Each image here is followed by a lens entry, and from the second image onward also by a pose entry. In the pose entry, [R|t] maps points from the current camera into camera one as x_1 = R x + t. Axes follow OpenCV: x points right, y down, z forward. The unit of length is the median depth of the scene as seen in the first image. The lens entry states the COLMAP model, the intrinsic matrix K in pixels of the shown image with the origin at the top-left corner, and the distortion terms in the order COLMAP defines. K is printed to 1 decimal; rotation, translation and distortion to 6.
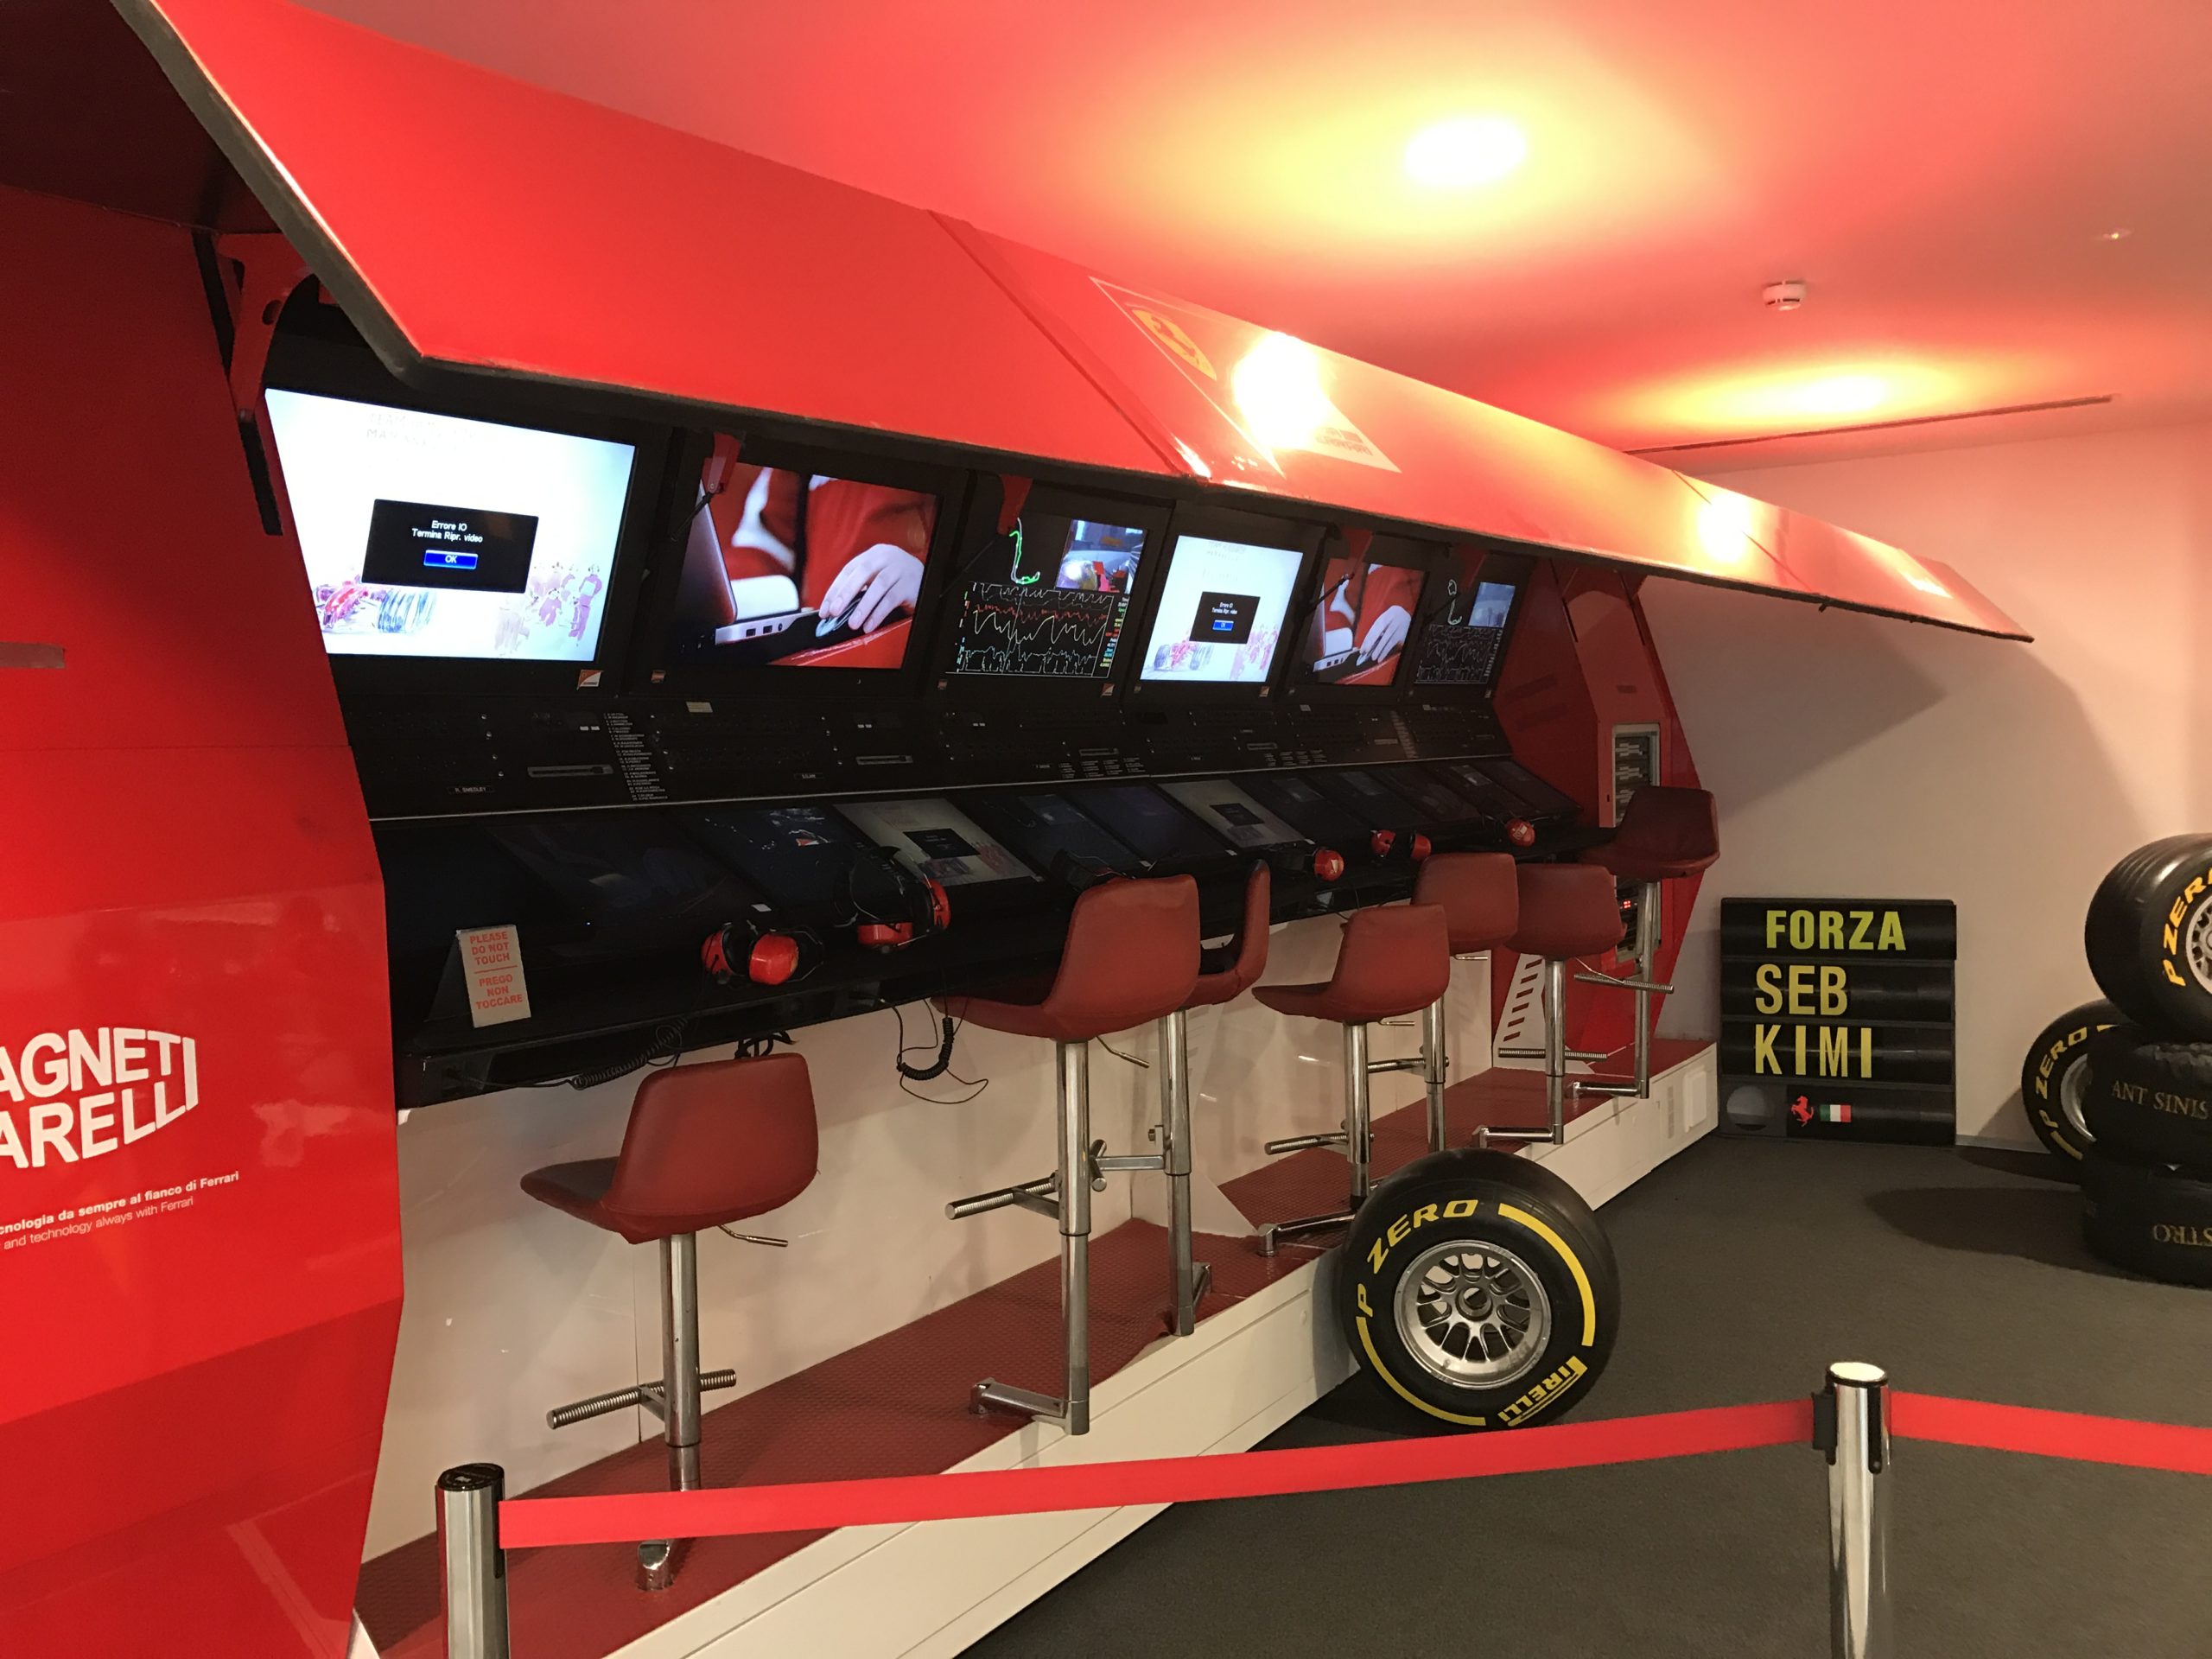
lens RADIAL K [[1844.1, 0, 1129.4], [0, 1844.1, 819.3], [0, 0, 1]] dist [0.036809, -0.041409]
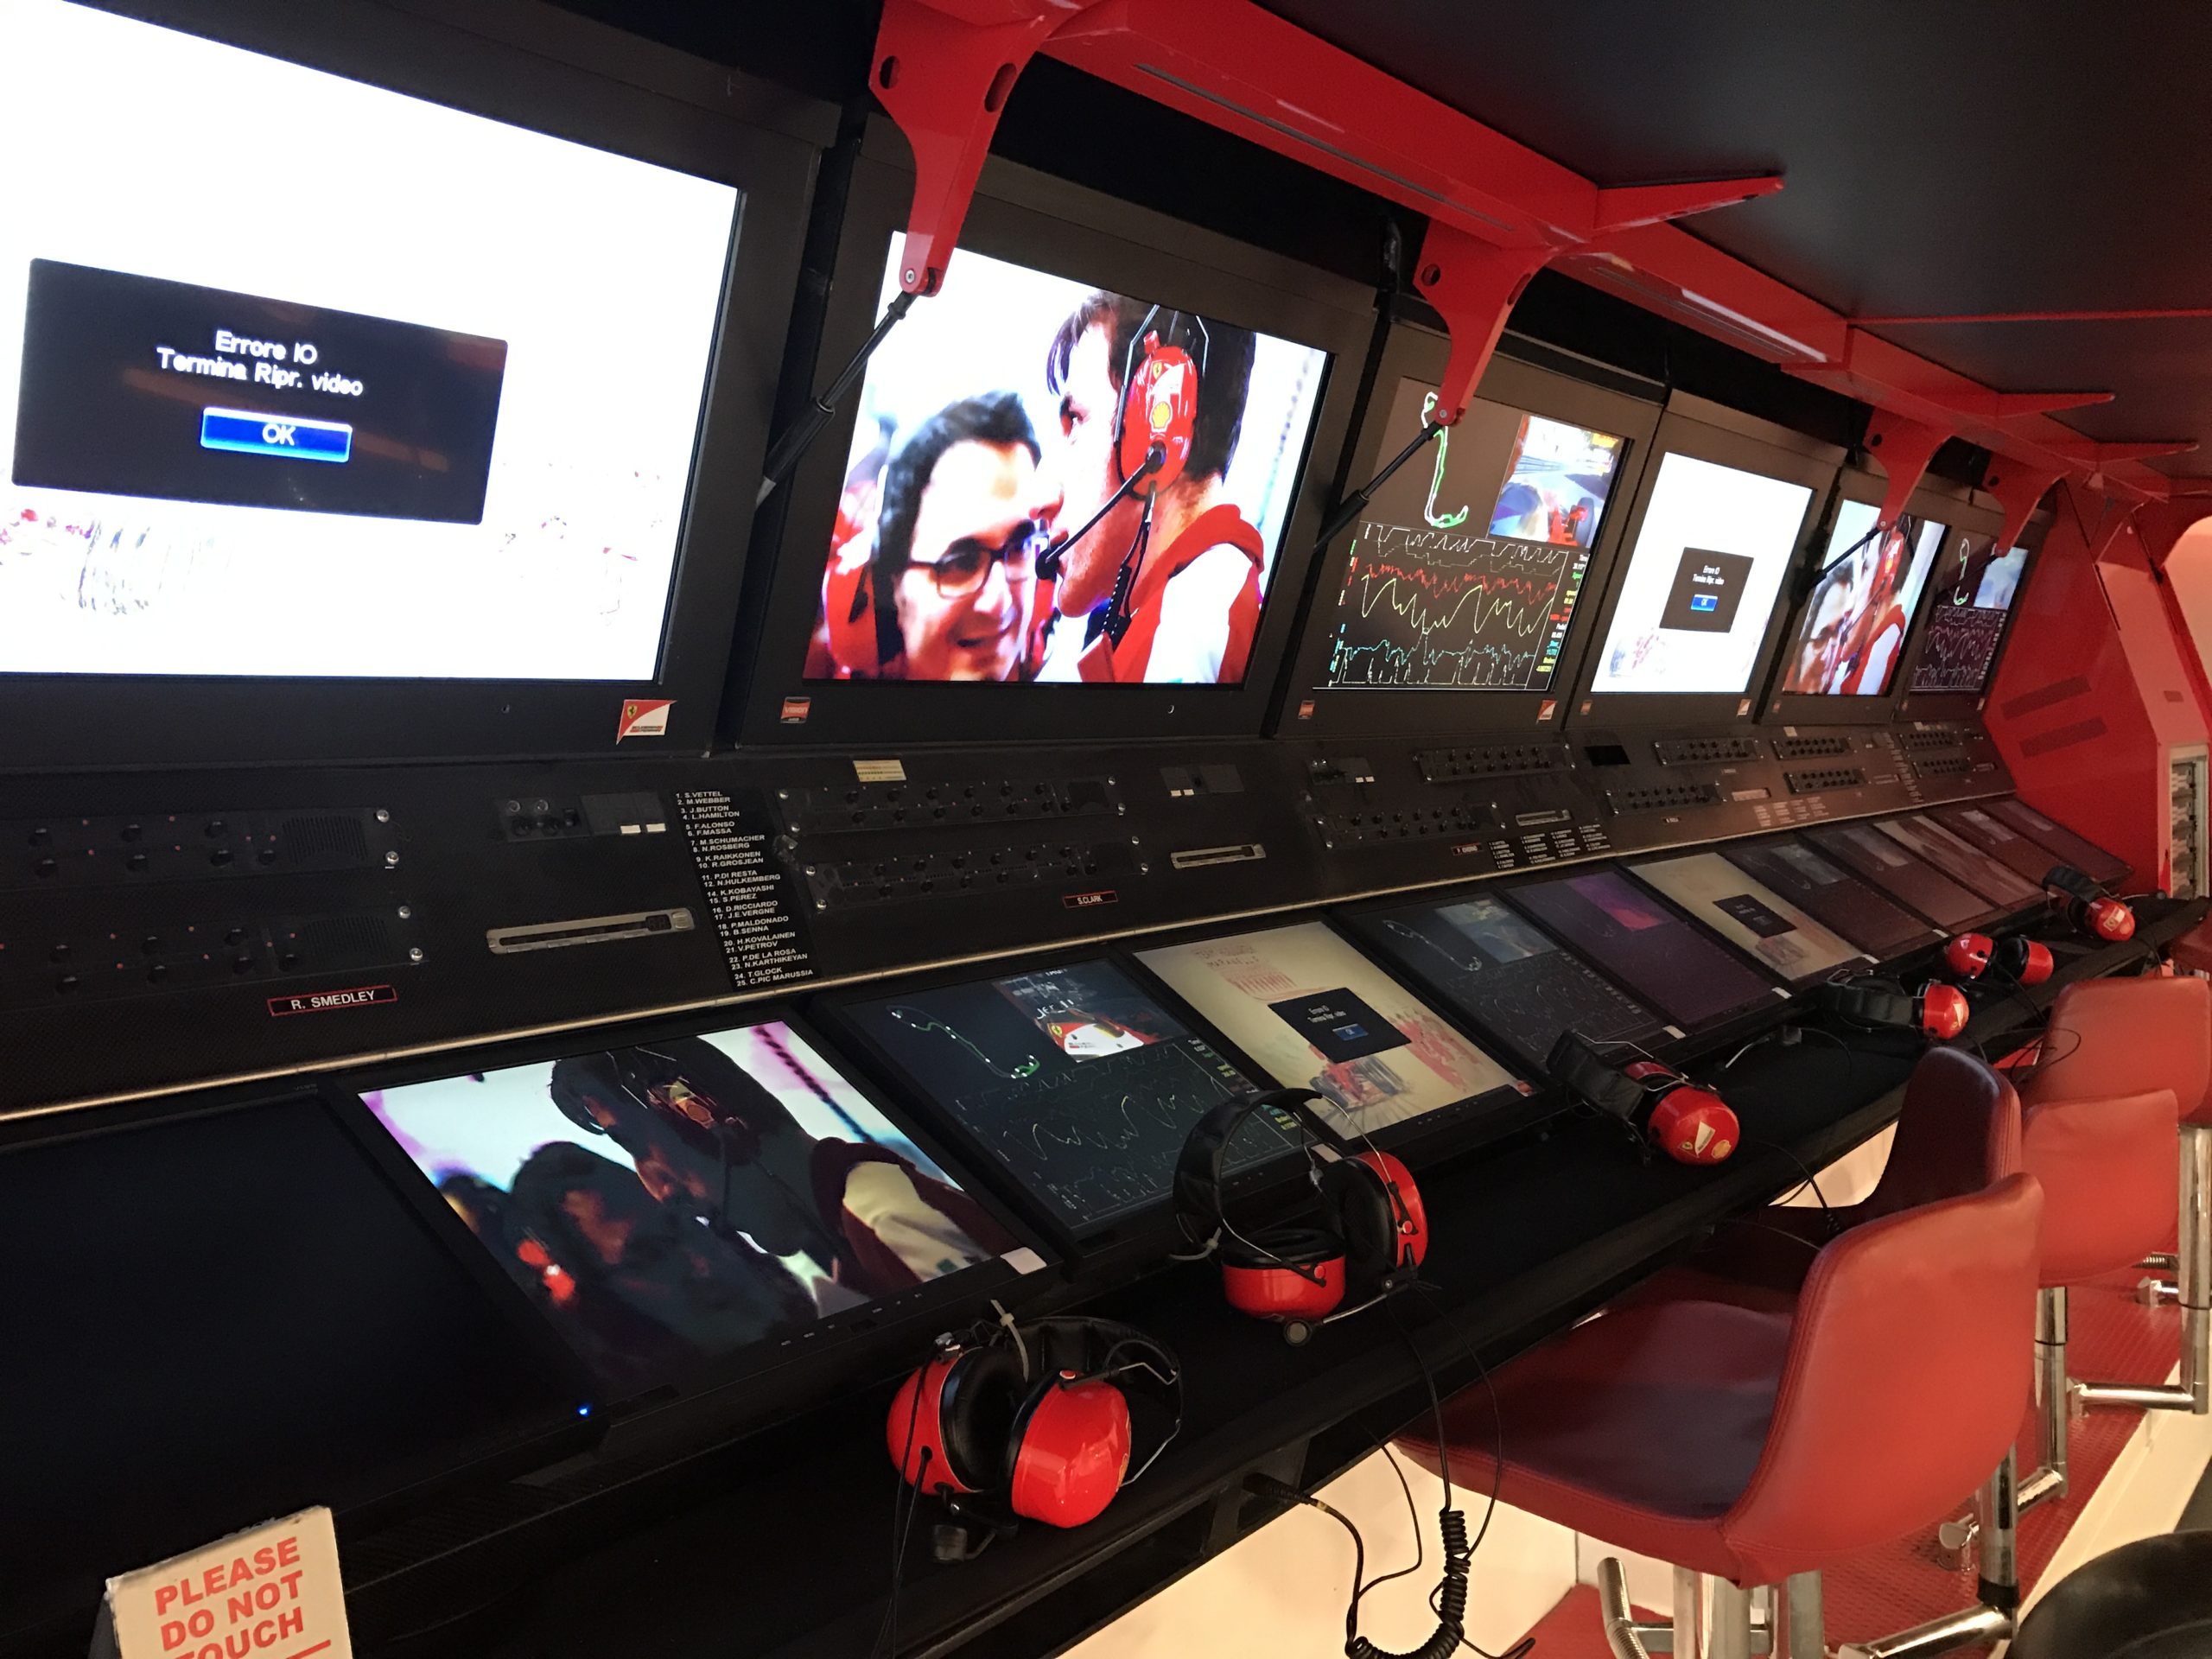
lens RADIAL K [[1844.1, 0, 1092.5], [0, 1844.1, 837.2], [0, 0, 1]] dist [0.036809, -0.041409]
pose [[0.993786, -0.000059, -0.111306, -0.112806], [0.001186, 0.999949, 0.010060, -0.043948], [0.111299, -0.010129, 0.993735, 0.480562]]
